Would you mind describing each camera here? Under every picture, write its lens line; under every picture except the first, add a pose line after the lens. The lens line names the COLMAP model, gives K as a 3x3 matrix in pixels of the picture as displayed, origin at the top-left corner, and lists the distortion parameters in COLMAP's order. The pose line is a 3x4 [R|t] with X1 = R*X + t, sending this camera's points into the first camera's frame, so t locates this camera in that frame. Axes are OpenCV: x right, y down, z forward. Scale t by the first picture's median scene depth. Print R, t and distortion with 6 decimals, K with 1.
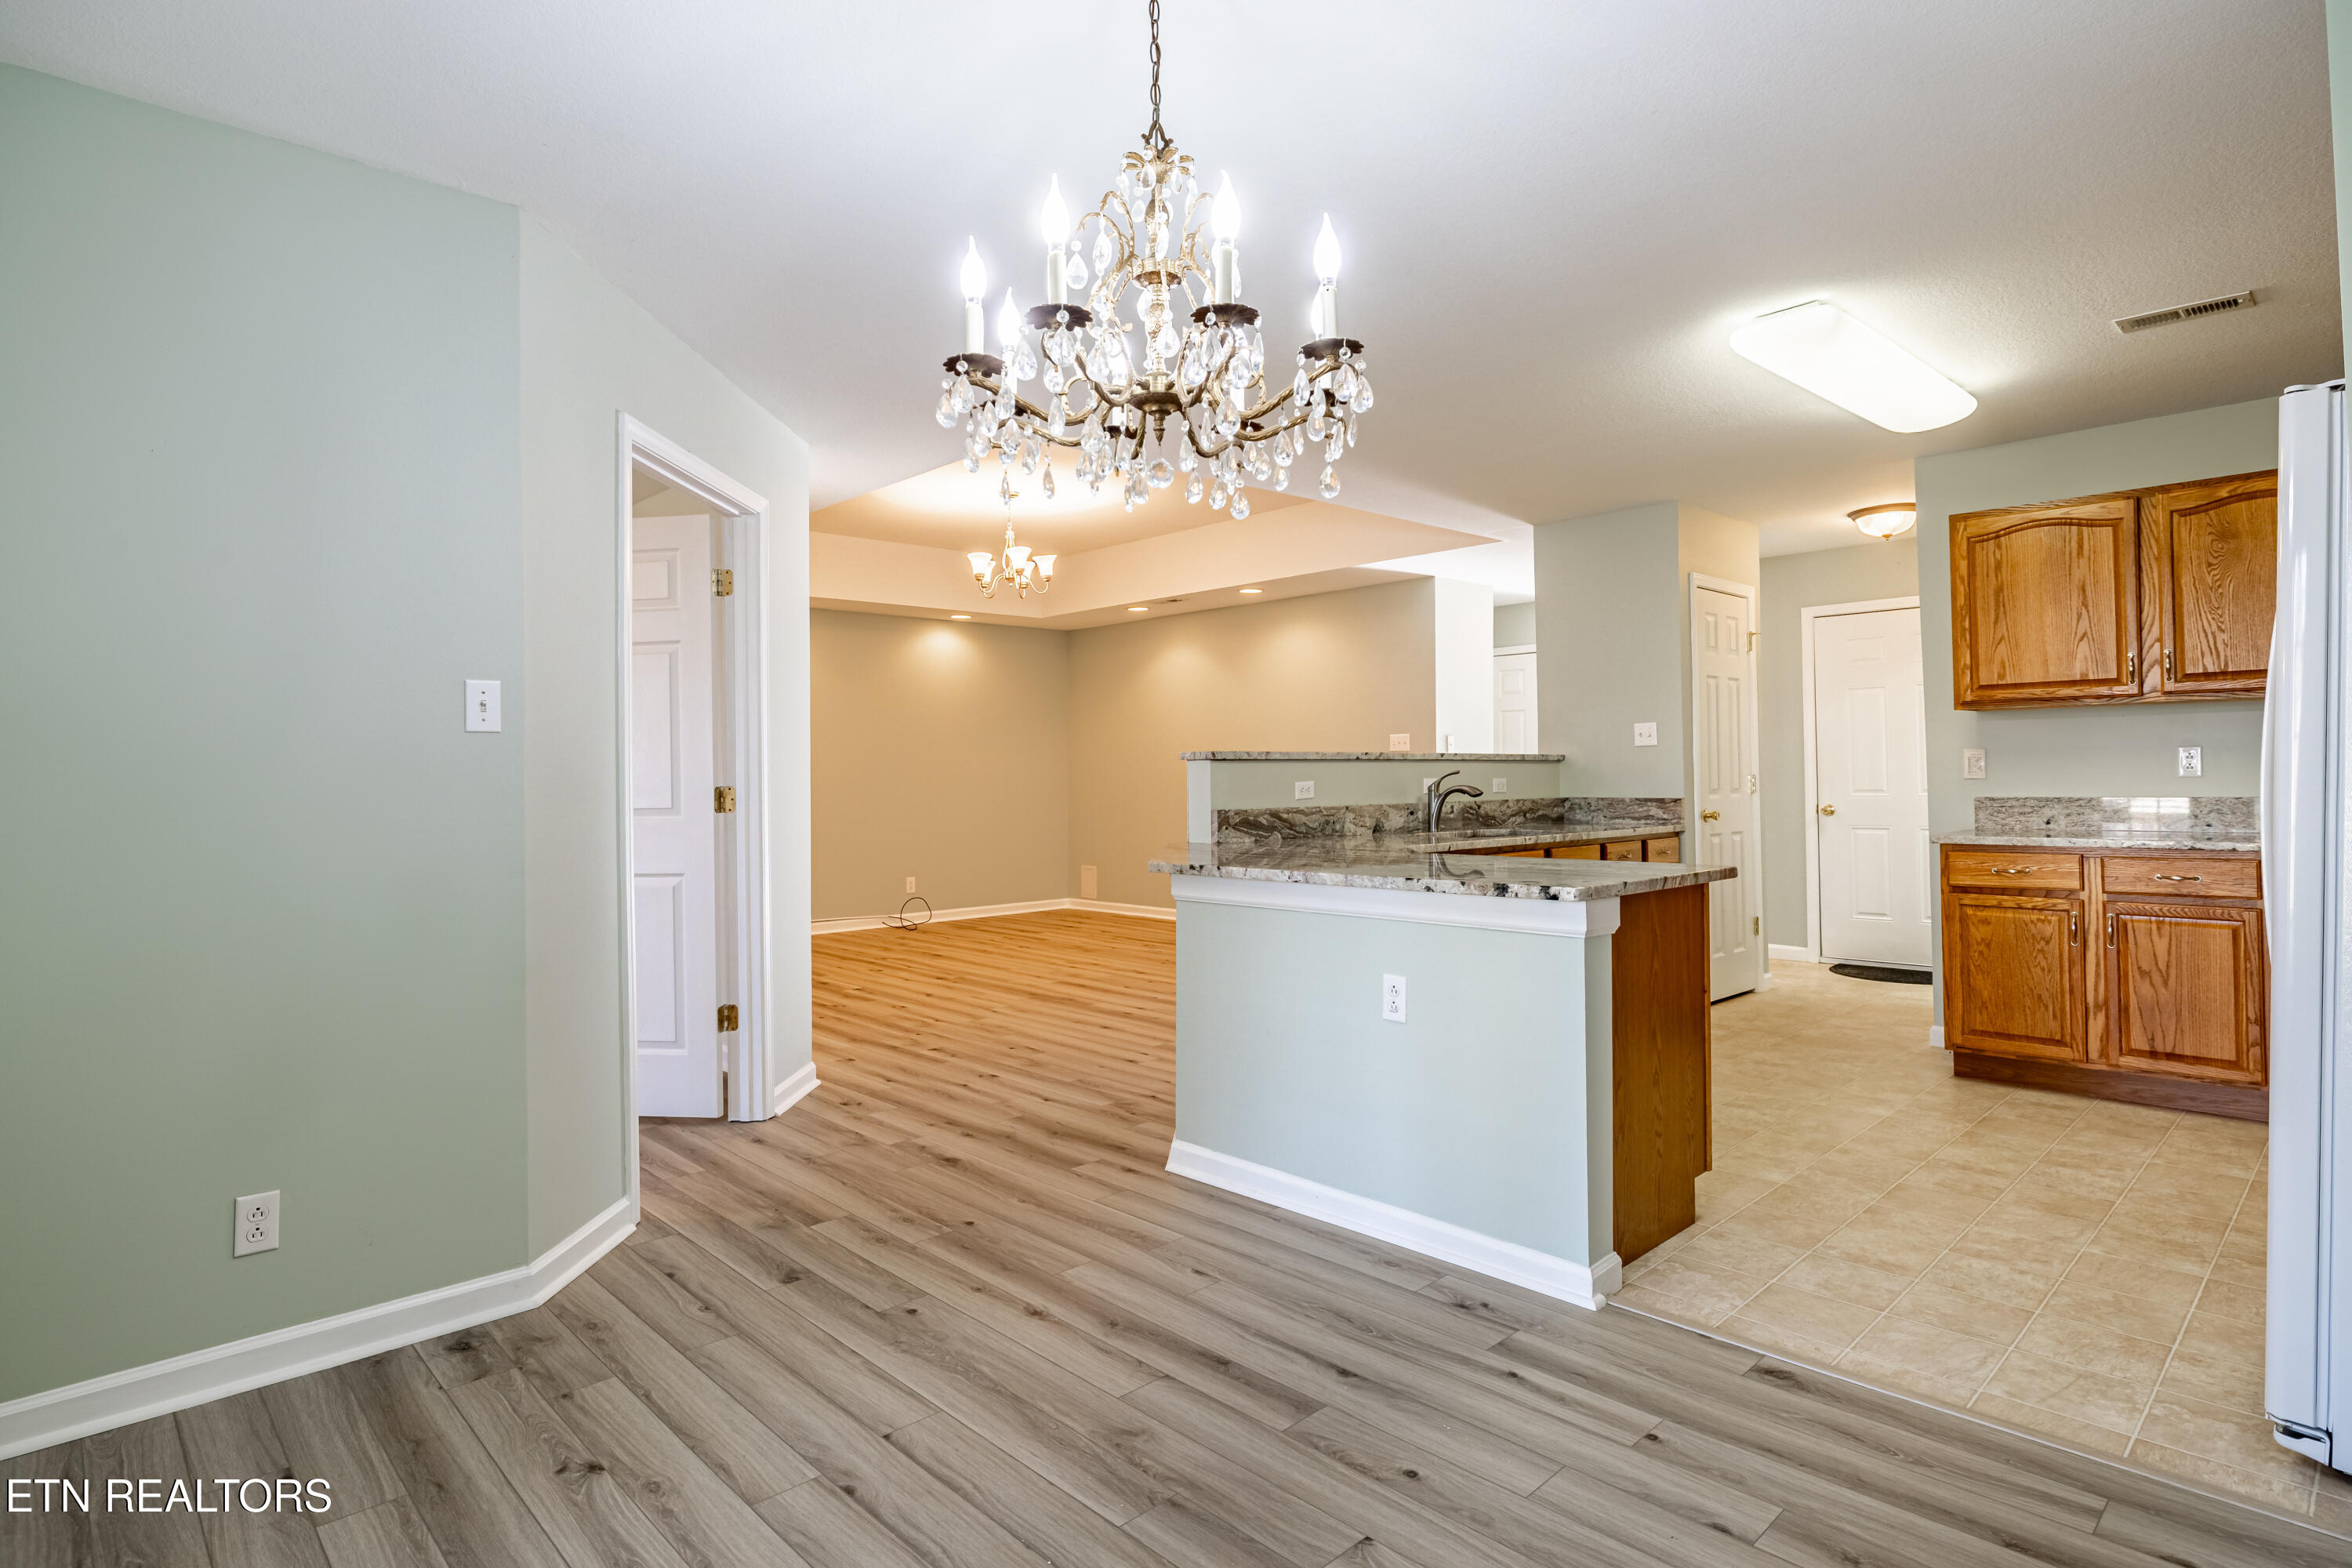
lens RADIAL K [[1223.6, 0, 1168.4], [0, 1223.6, 758.9], [0, 0, 1]] dist [0.002645, -0.001130]
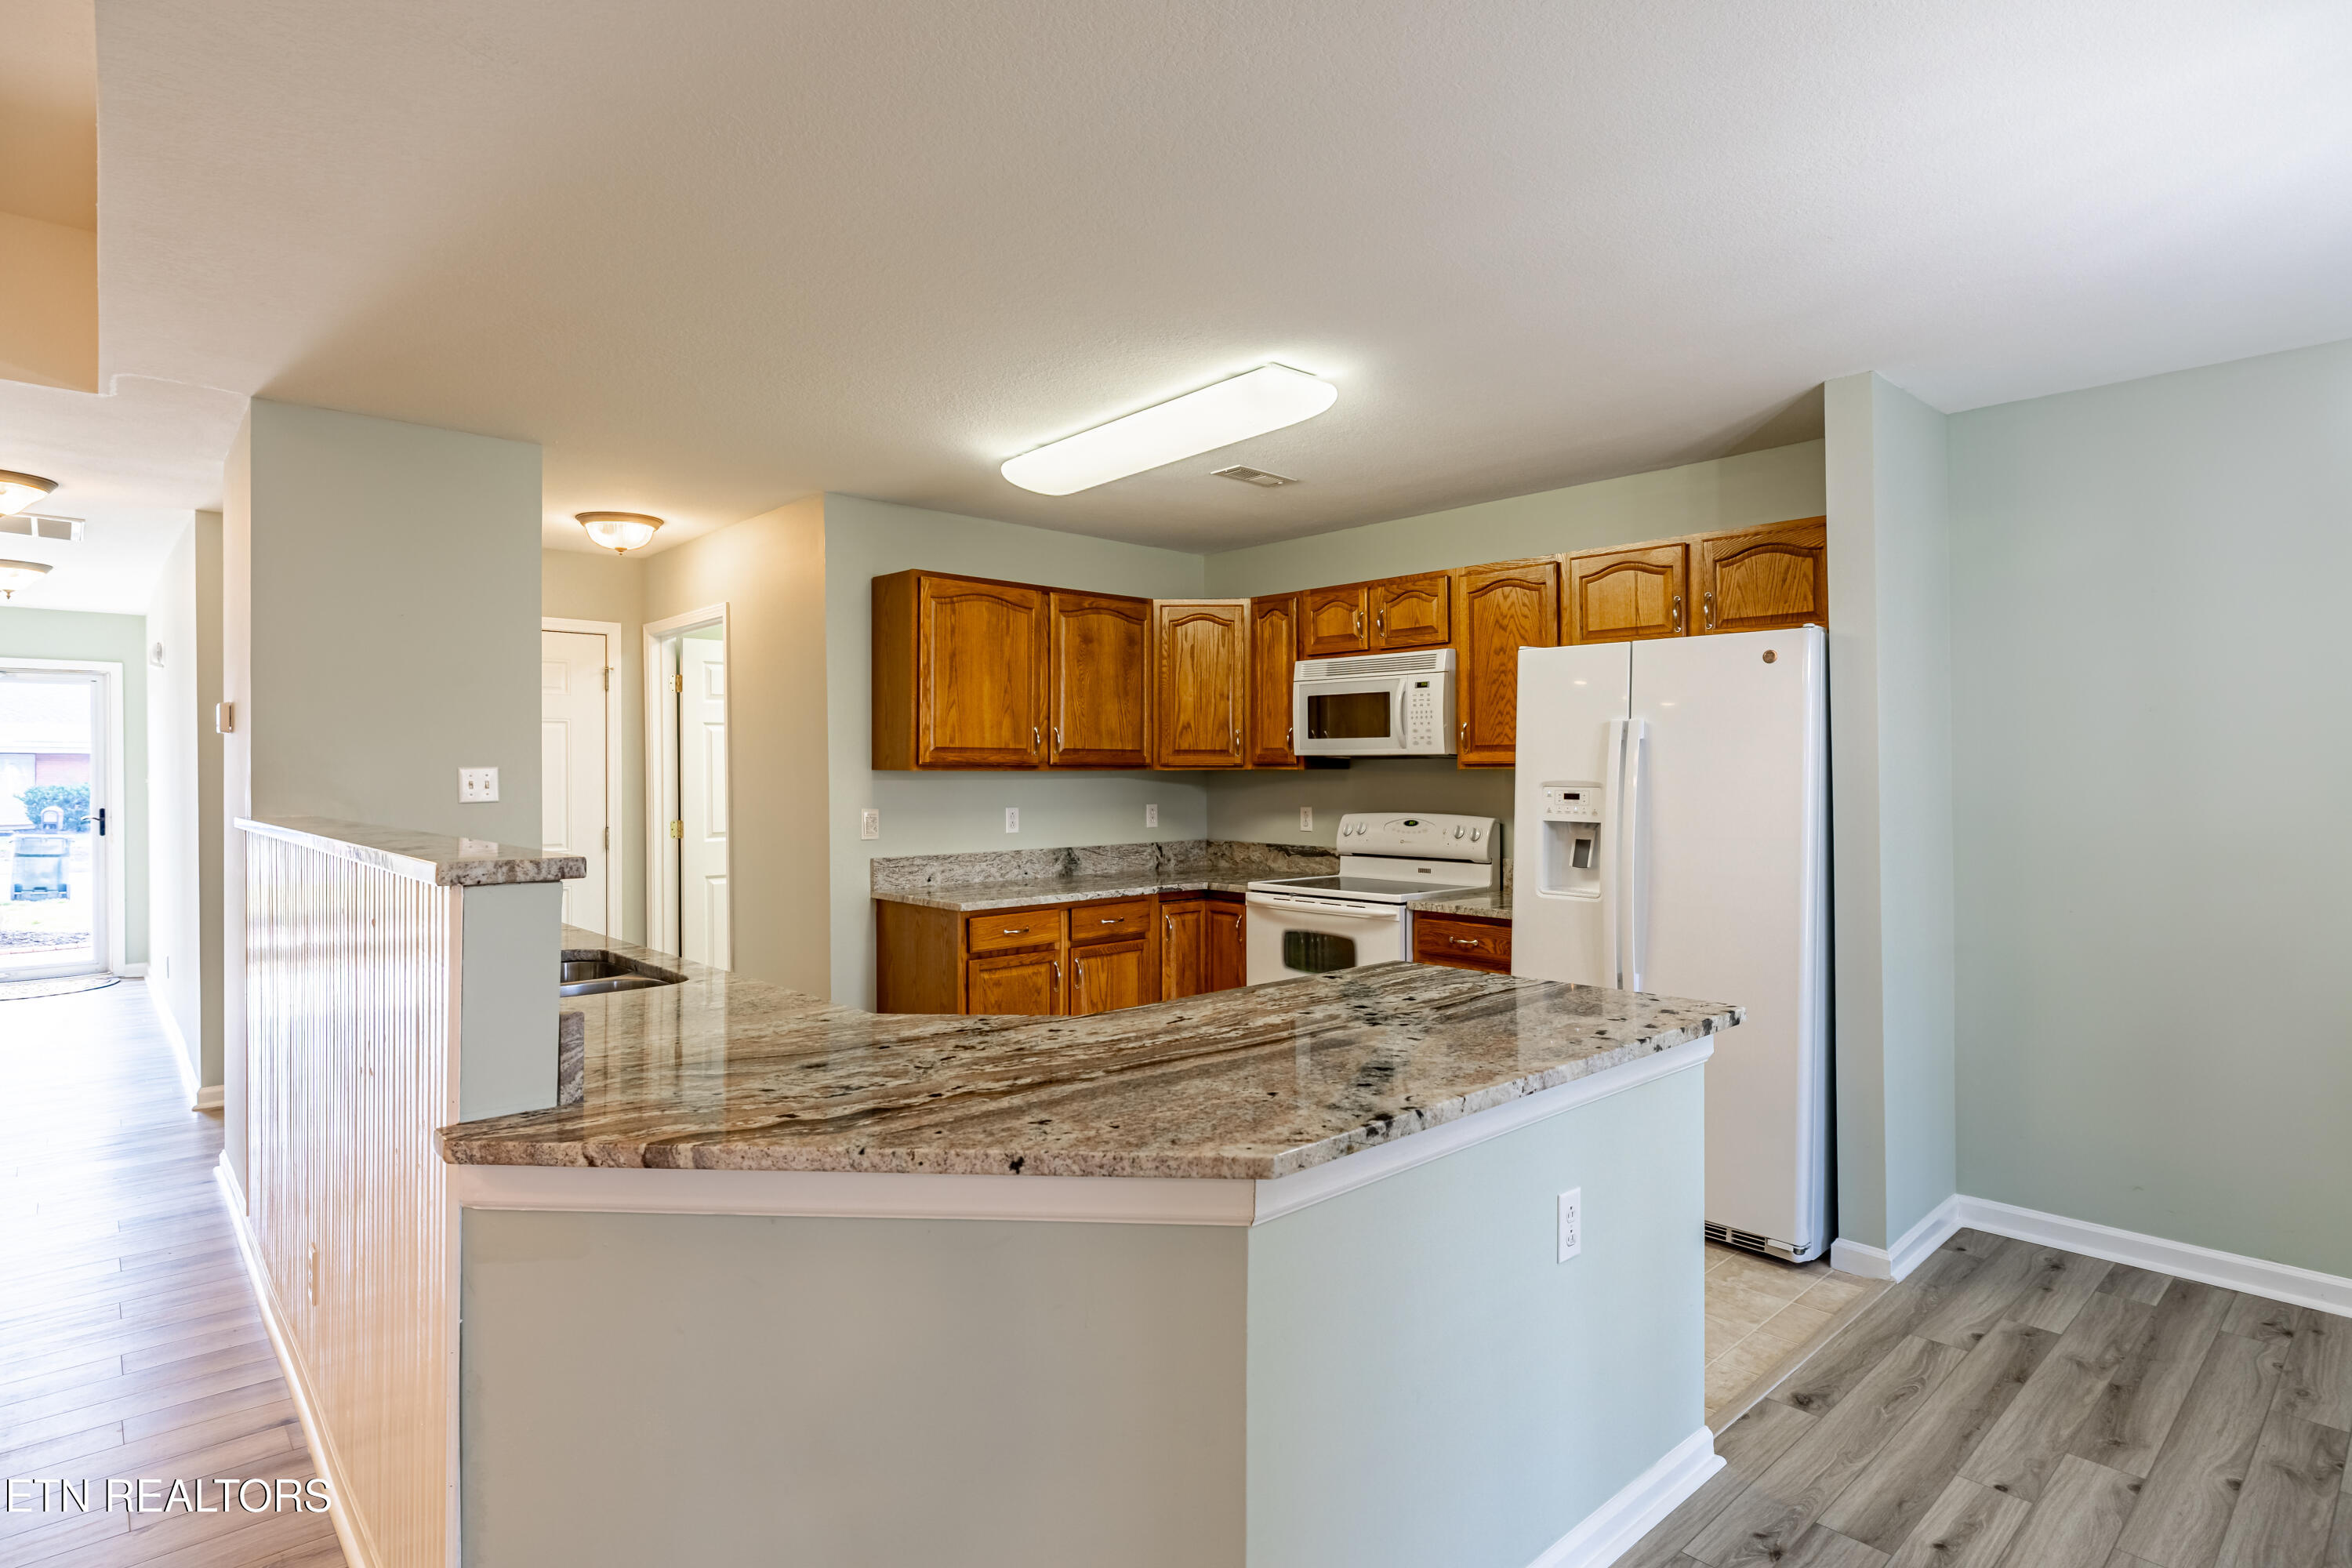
lens RADIAL K [[1218.8, 0, 1182.3], [0, 1218.8, 772.8], [0, 0, 1]] dist [-0.000761, -0.000636]
pose [[0.010110, 0.013878, 0.999853, -0.411400], [-0.013209, 0.999818, -0.013744, -0.035840], [-0.999862, -0.013068, 0.010291, 1.001107]]
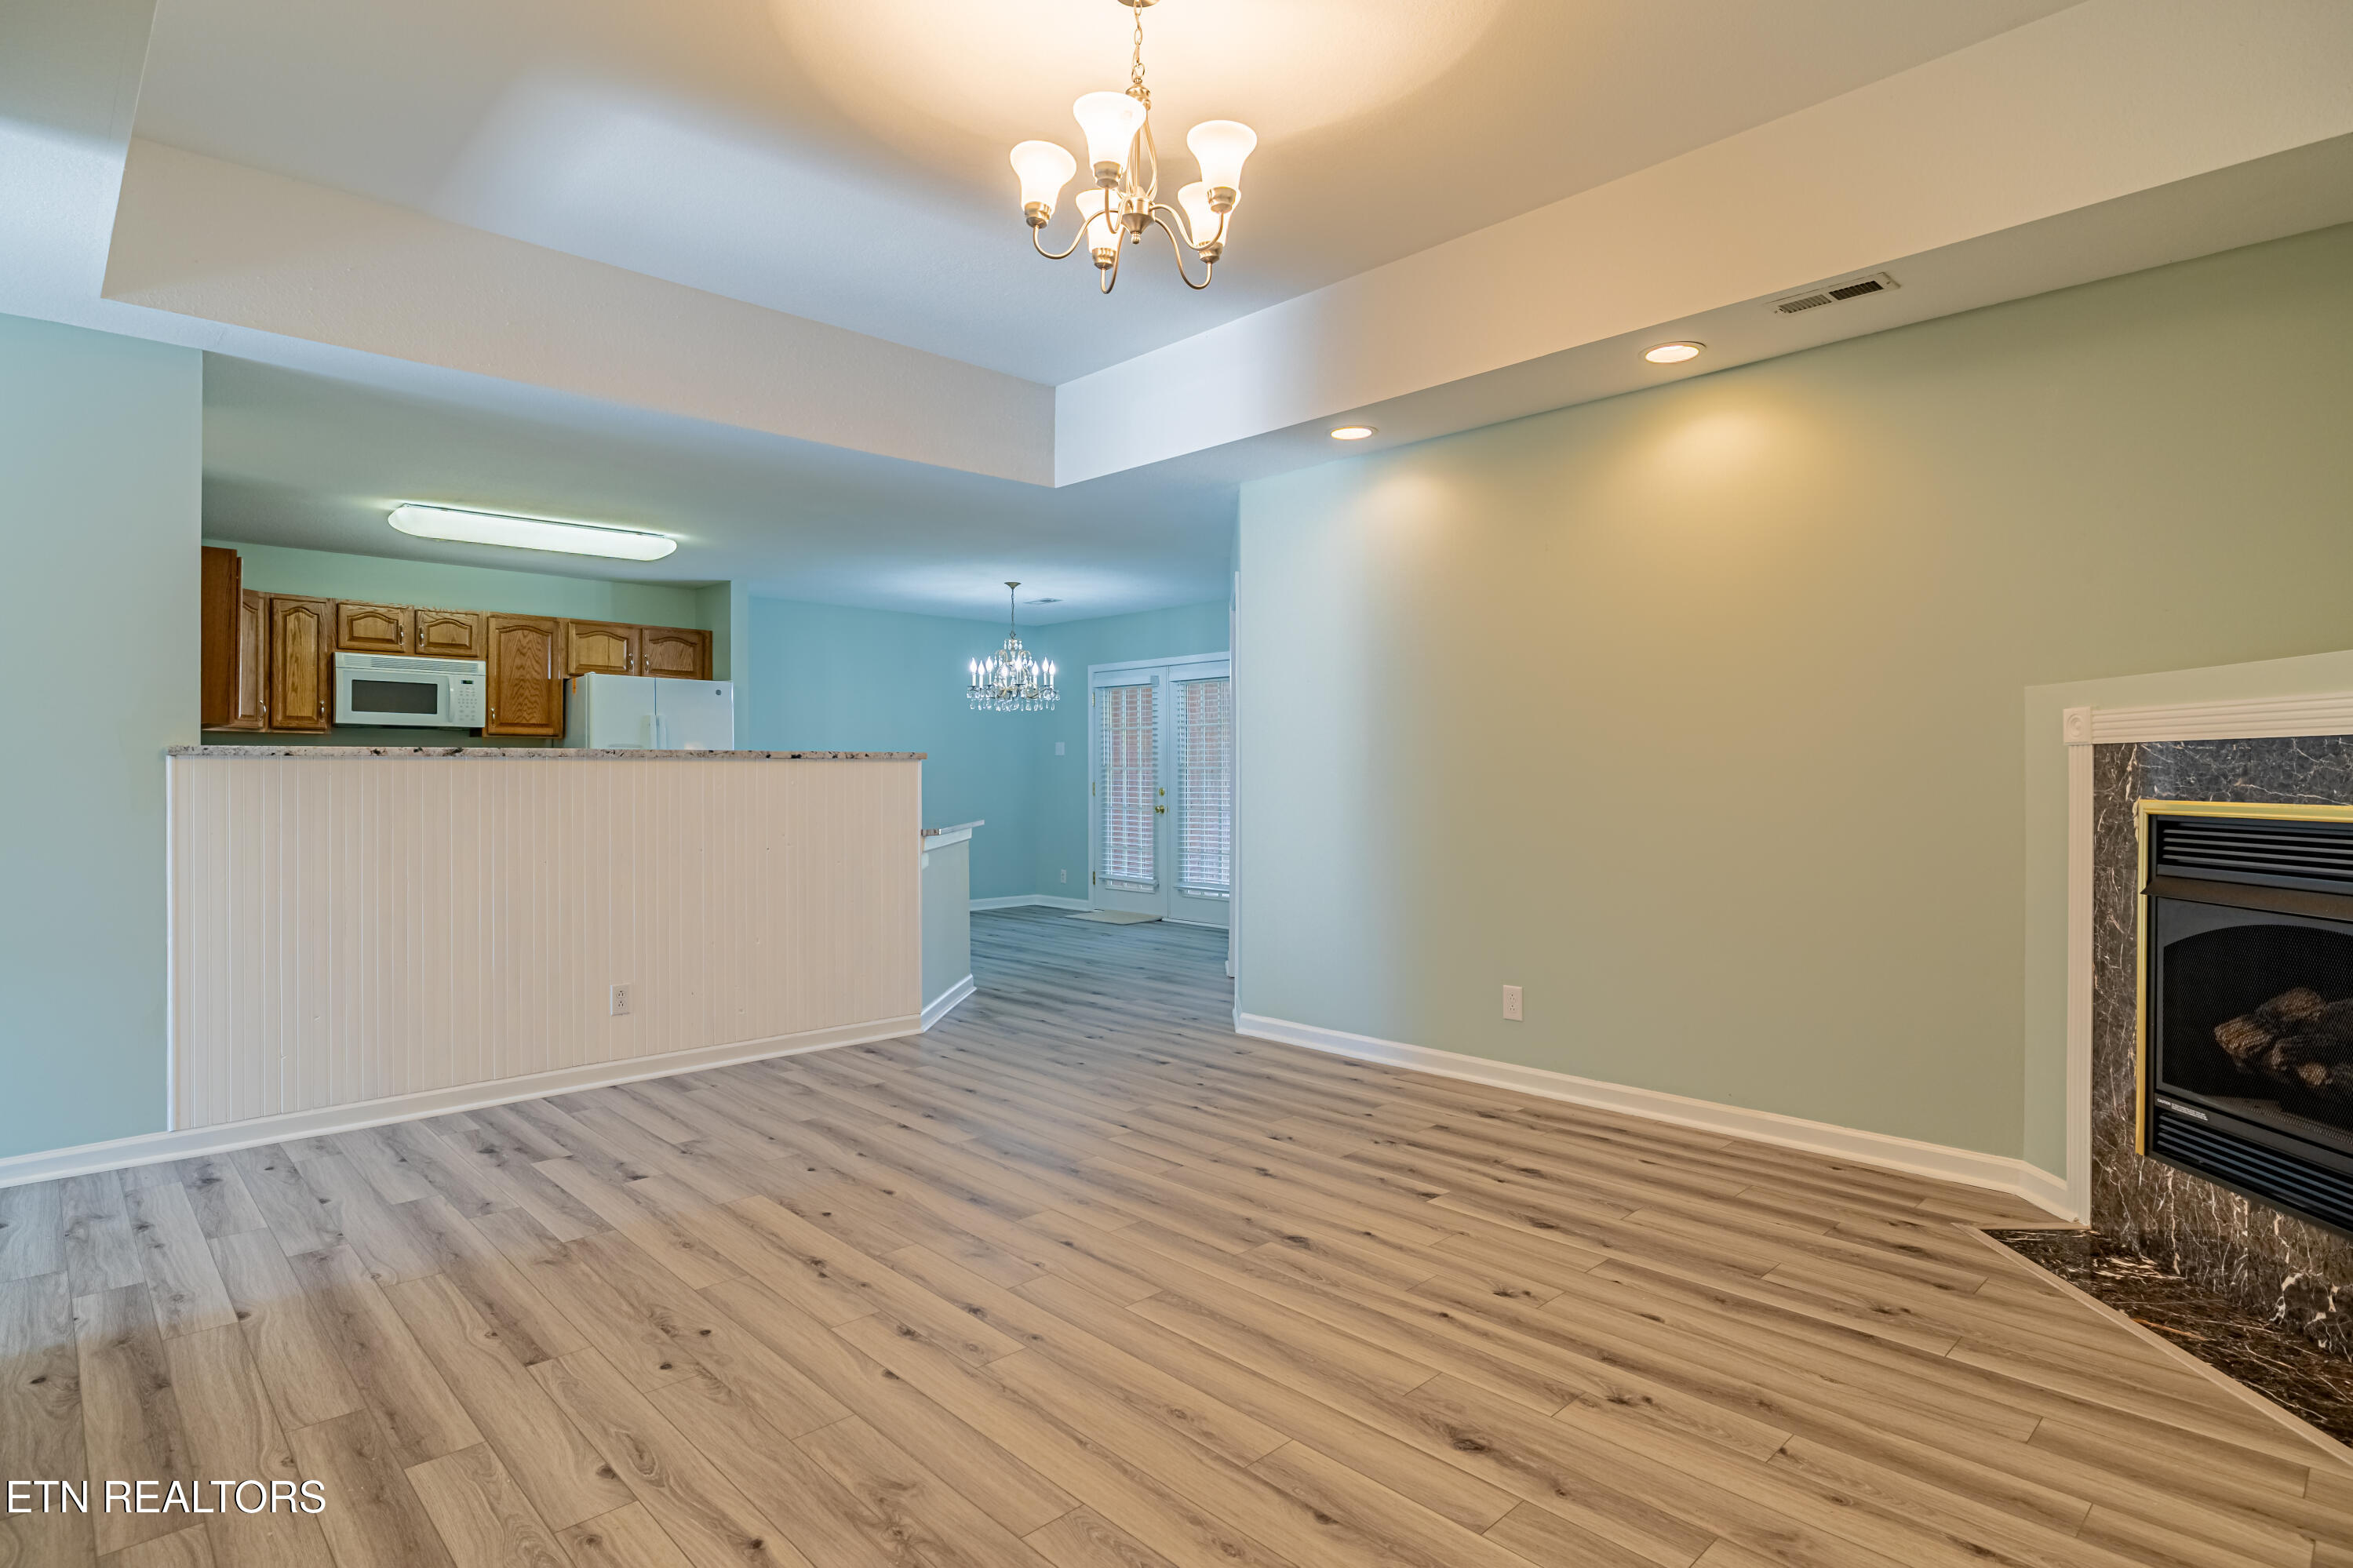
lens RADIAL K [[1212.3, 0, 1163.9], [0, 1212.3, 779.5], [0, 0, 1]] dist [-0.000704, -0.000422]
pose [[-0.999868, 0.013424, -0.009119, -0.254139], [0.013509, 0.999865, -0.009319, 0.043072], [0.008993, -0.009441, -0.999915, 2.725871]]
